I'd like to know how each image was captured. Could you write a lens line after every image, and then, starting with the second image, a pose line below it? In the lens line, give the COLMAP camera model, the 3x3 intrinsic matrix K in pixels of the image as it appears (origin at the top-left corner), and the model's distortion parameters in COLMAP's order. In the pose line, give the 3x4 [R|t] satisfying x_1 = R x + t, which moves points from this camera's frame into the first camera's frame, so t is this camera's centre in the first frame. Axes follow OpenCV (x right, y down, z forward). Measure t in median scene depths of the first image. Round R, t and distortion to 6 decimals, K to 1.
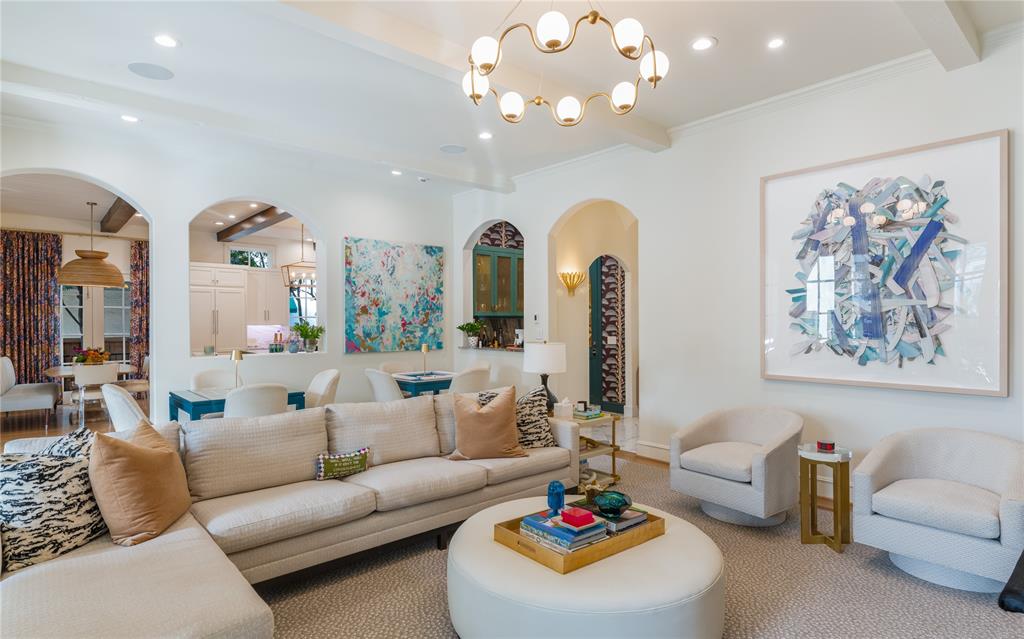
lens RADIAL K [[537.2, 0, 510.4], [0, 537.2, 322.5], [0, 0, 1]] dist [0.016191, -0.002080]
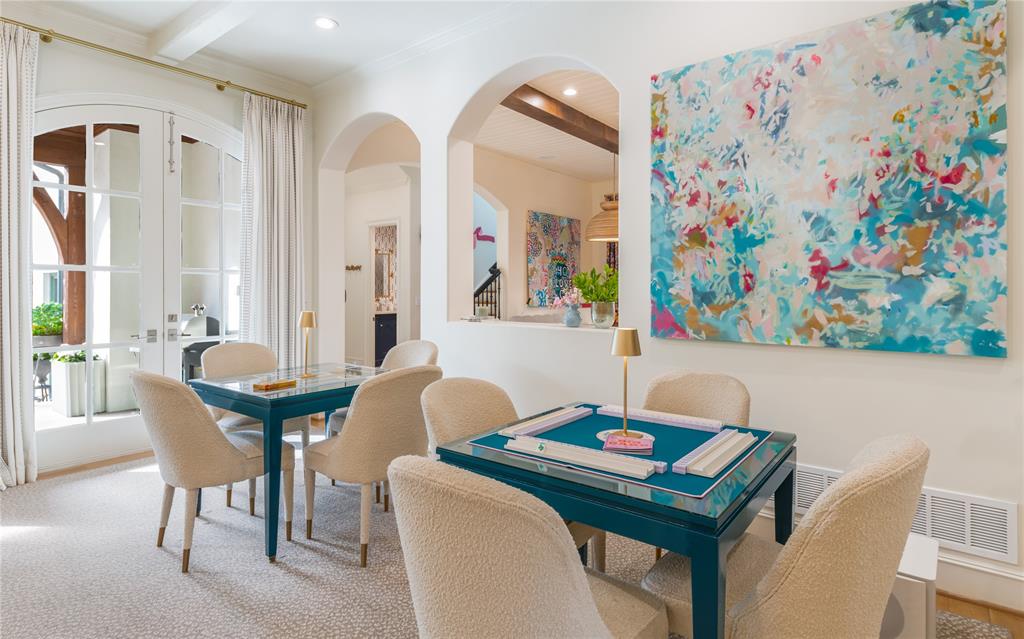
lens RADIAL K [[537.2, 0, 507.5], [0, 537.2, 282.9], [0, 0, 1]] dist [0.016191, -0.002080]
pose [[0.182632, -0.005045, -0.983168, 0.102337], [0.001045, 0.999987, -0.004937, 0.013503], [0.983181, -0.000125, 0.182635, 0.747271]]
